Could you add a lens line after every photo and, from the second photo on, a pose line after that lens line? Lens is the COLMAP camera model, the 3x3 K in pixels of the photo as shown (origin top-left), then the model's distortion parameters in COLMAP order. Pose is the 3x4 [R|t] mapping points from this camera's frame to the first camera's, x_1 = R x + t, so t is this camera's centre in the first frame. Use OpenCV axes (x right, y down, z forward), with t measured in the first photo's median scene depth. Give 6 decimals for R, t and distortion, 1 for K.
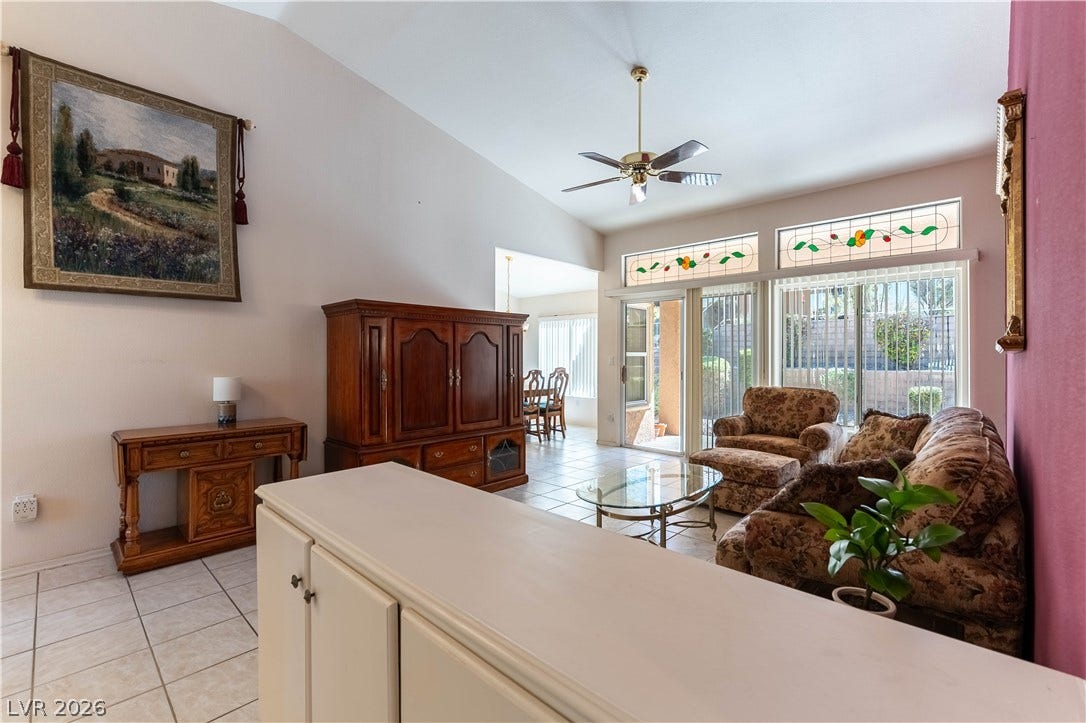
lens RADIAL K [[472.4, 0, 546.6], [0, 472.4, 360.4], [0, 0, 1]] dist [-0.004709, -0.000425]
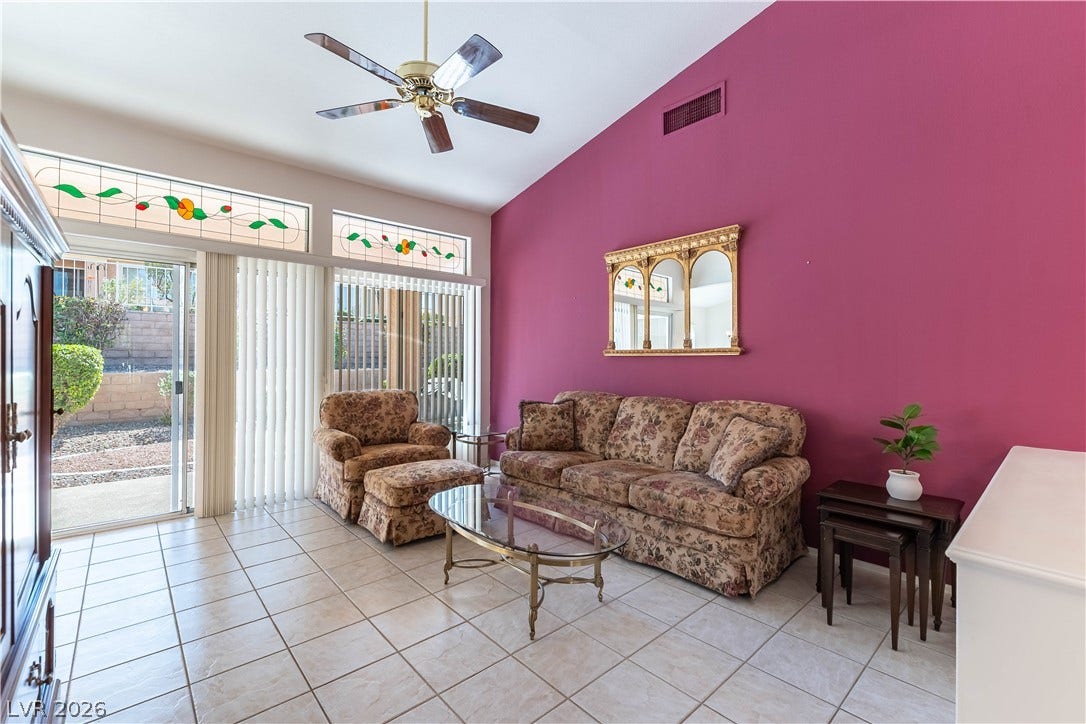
lens RADIAL K [[472.4, 0, 548.8], [0, 472.4, 354.6], [0, 0, 1]] dist [-0.004709, -0.000425]
pose [[0.074538, 0.001024, 0.997218, -0.348034], [-0.001691, 0.999998, -0.000901, -0.011725], [-0.997217, -0.001619, 0.074540, 0.537104]]
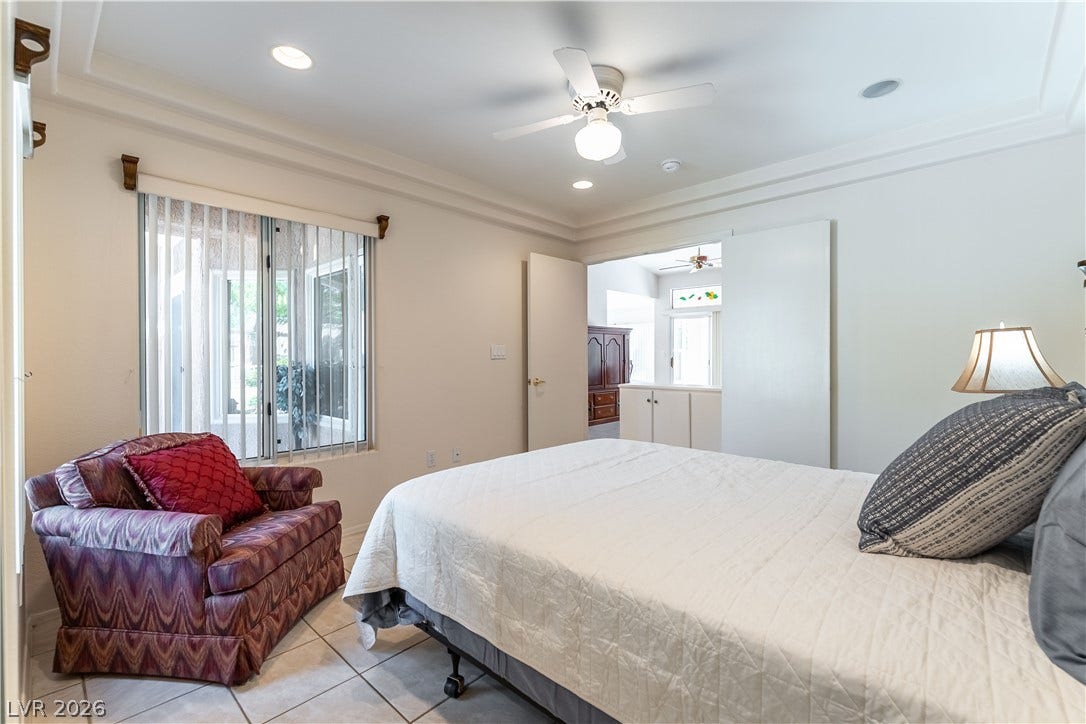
lens RADIAL K [[472.4, 0, 545.4], [0, 472.4, 361.8], [0, 0, 1]] dist [-0.004709, -0.000425]
pose [[0.999947, -0.001880, 0.010081, -0.358825], [0.001848, 0.999993, 0.003196, 0.024786], [-0.010087, -0.003178, 0.999944, -0.770151]]
